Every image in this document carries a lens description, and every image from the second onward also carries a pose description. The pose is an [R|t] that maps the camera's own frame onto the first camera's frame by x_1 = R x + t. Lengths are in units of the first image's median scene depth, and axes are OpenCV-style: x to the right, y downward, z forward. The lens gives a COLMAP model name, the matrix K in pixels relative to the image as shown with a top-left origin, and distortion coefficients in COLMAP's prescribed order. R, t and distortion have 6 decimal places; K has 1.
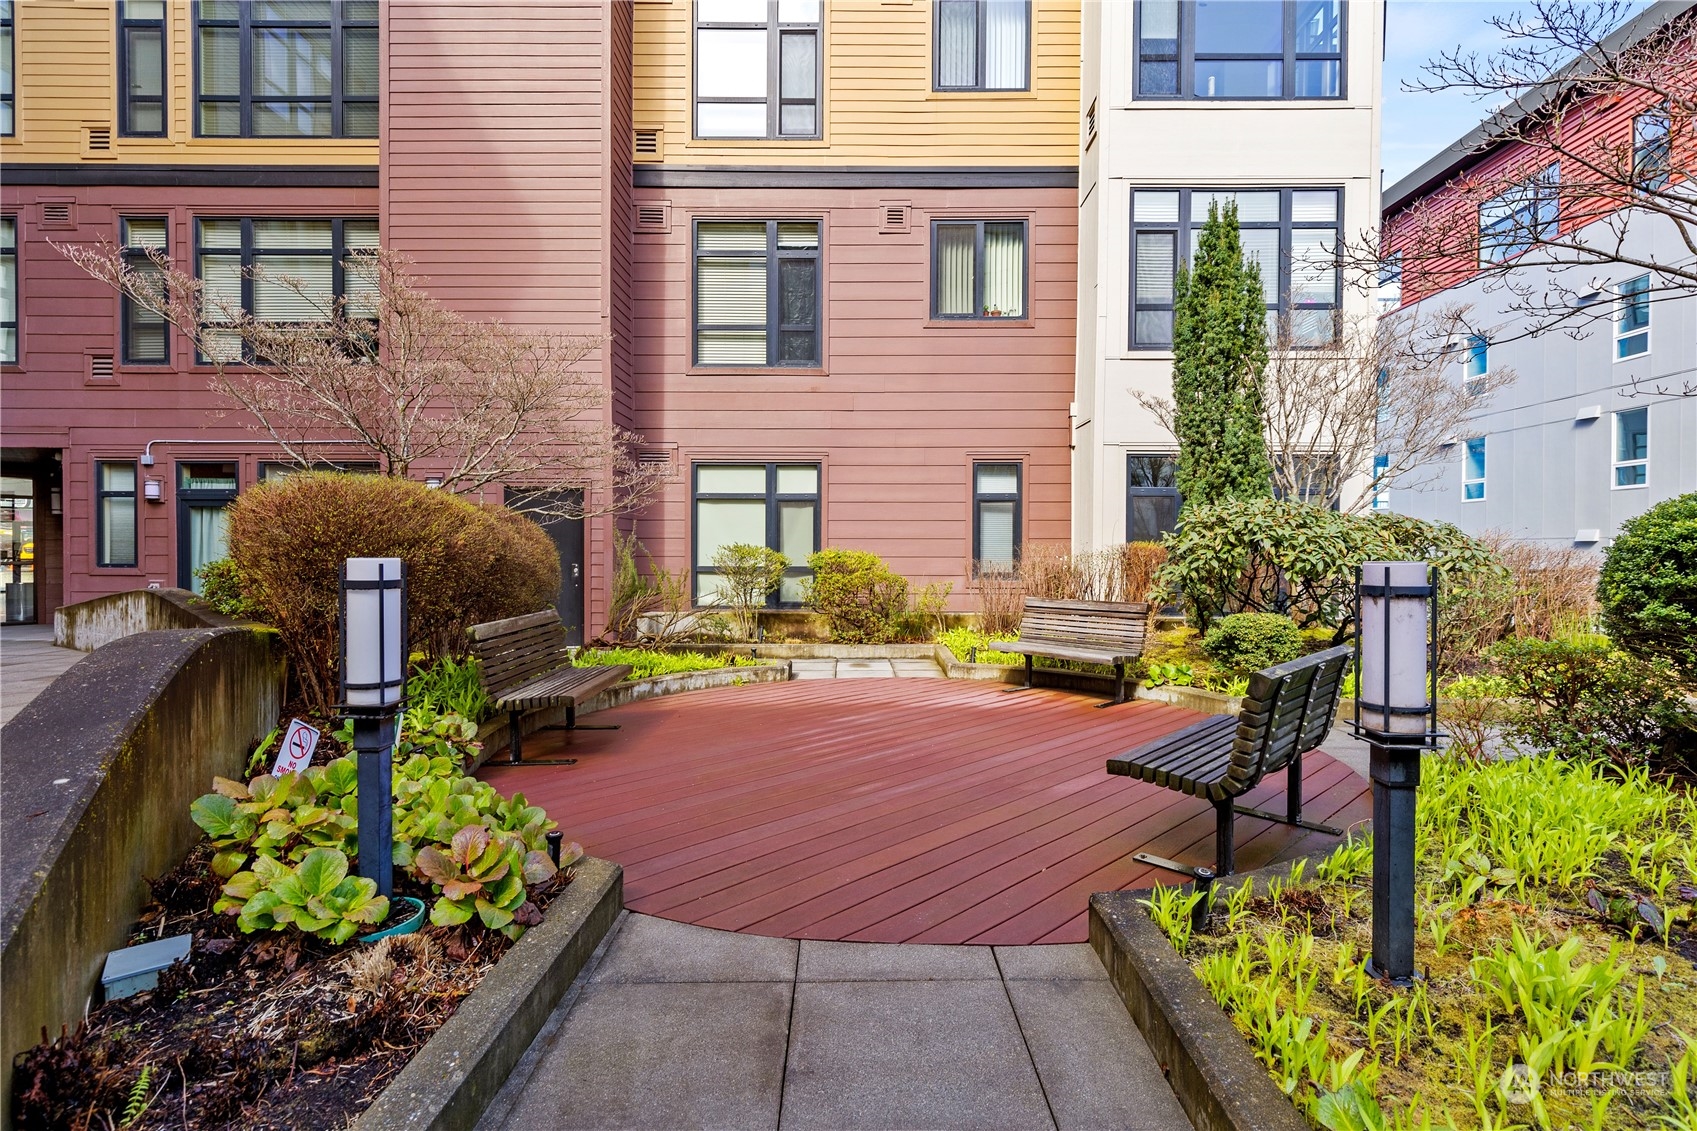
lens RADIAL K [[768.4, 0, 855.8], [0, 768.4, 560.5], [0, 0, 1]] dist [0.007043, -0.001036]
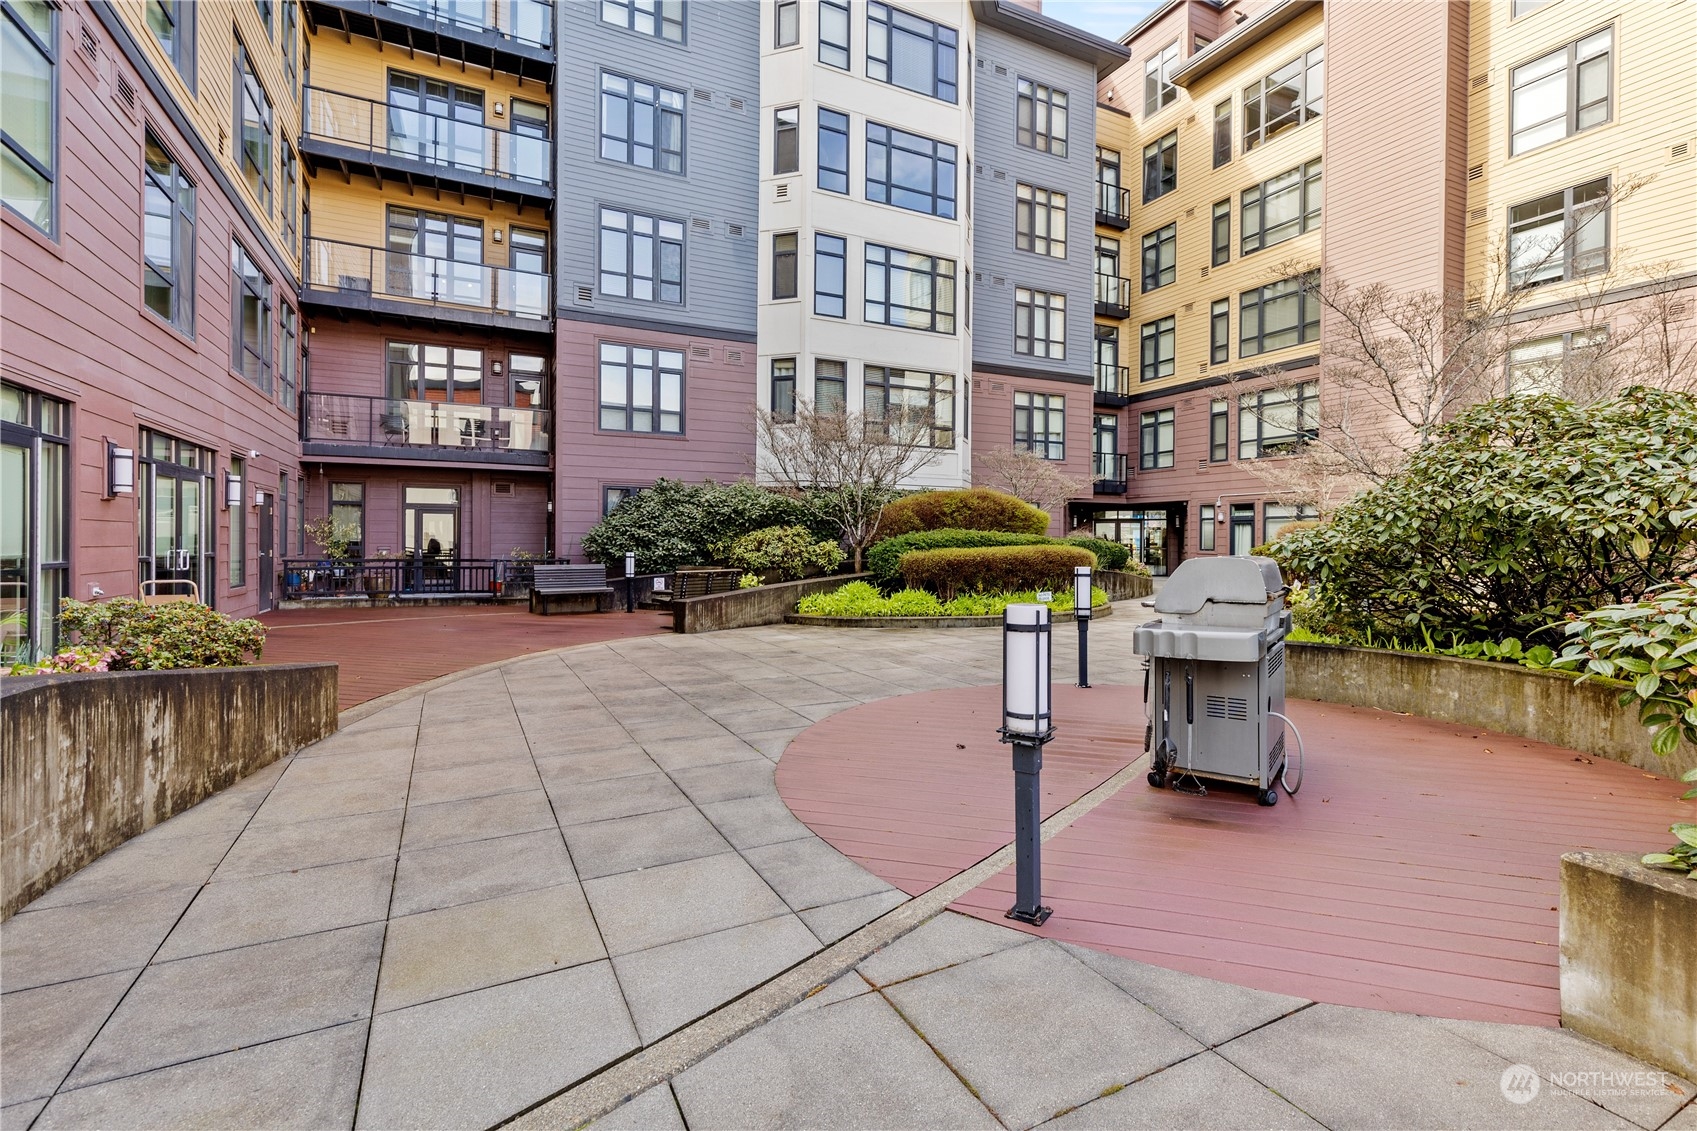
lens RADIAL K [[768.4, 0, 858.9], [0, 768.4, 549.0], [0, 0, 1]] dist [0.007043, -0.001036]
pose [[0.443500, 0.008849, -0.896230, 0.655188], [-0.008173, 0.999950, 0.005829, -0.001349], [0.896237, 0.004740, 0.443550, -0.967861]]
